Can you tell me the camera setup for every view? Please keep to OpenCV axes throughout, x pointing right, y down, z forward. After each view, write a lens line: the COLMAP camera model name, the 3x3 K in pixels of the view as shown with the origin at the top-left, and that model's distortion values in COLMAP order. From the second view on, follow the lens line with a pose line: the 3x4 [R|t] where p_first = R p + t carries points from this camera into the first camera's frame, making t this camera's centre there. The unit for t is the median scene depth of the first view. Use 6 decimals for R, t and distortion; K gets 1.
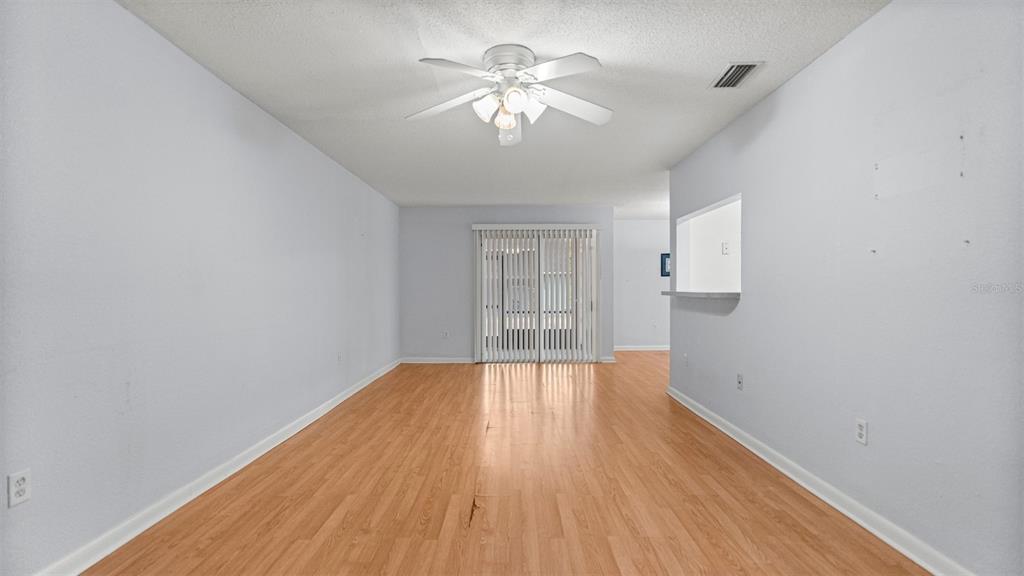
lens RADIAL K [[454.5, 0, 511.2], [0, 454.5, 287.4], [0, 0, 1]] dist [-0.009299, 0.001138]
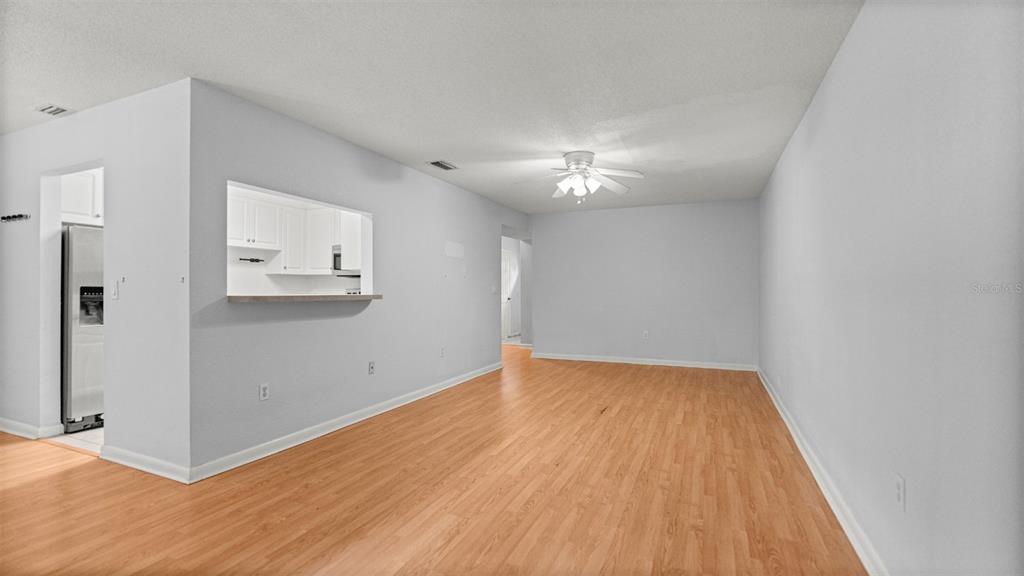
lens RADIAL K [[454.5, 0, 510.1], [0, 454.5, 291.4], [0, 0, 1]] dist [-0.009299, 0.001138]
pose [[-0.916345, 0.001210, 0.400387, -0.344677], [0.000367, 0.999998, -0.002183, 0.005779], [-0.400389, -0.001854, -0.916343, 2.057091]]
